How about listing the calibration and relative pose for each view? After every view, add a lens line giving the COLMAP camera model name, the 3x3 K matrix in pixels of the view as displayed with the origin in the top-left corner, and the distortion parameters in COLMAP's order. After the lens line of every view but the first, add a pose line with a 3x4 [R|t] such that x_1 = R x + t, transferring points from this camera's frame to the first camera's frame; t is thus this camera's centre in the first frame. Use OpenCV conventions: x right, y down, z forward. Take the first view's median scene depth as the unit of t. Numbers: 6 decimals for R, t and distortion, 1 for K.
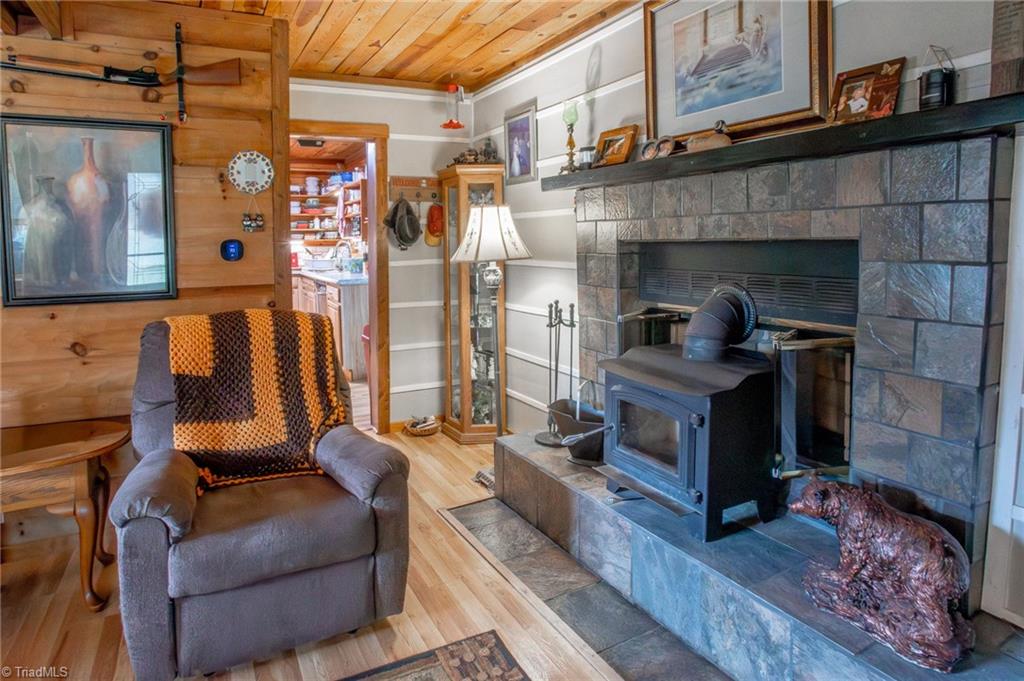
lens RADIAL K [[580.1, 0, 472.8], [0, 580.1, 256.9], [0, 0, 1]] dist [-0.063574, 0.028058]
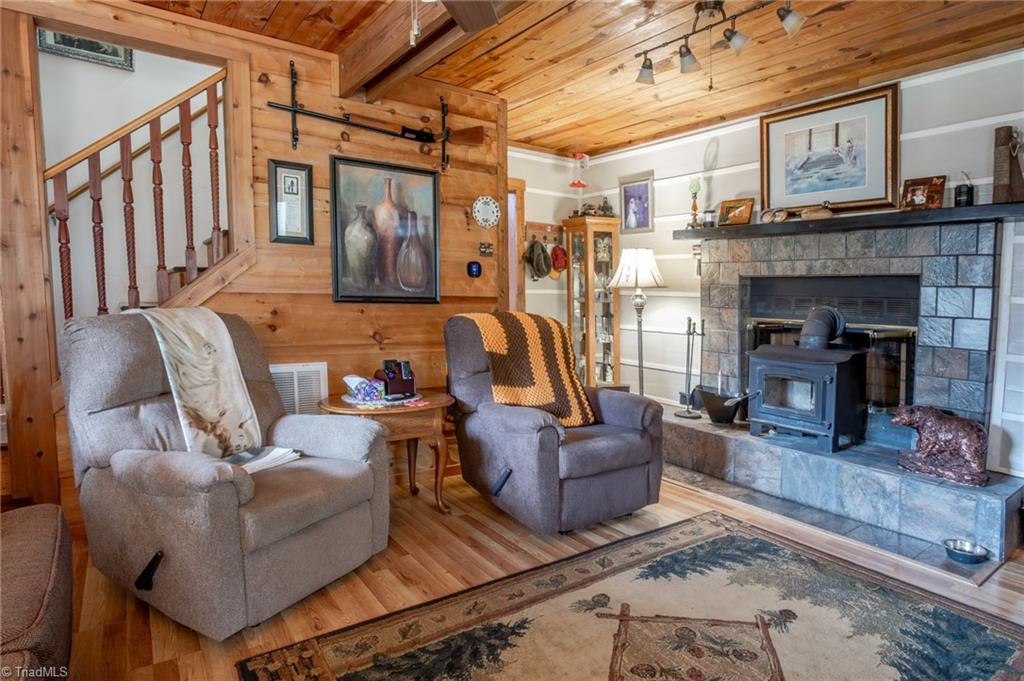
lens RADIAL K [[579.3, 0, 516.2], [0, 579.3, 297.9], [0, 0, 1]] dist [-0.072589, 0.040091]
pose [[0.984428, 0.038891, 0.171433, -0.616309], [-0.035539, 0.999113, -0.022580, 0.089818], [-0.172159, 0.016136, 0.984937, -0.373020]]
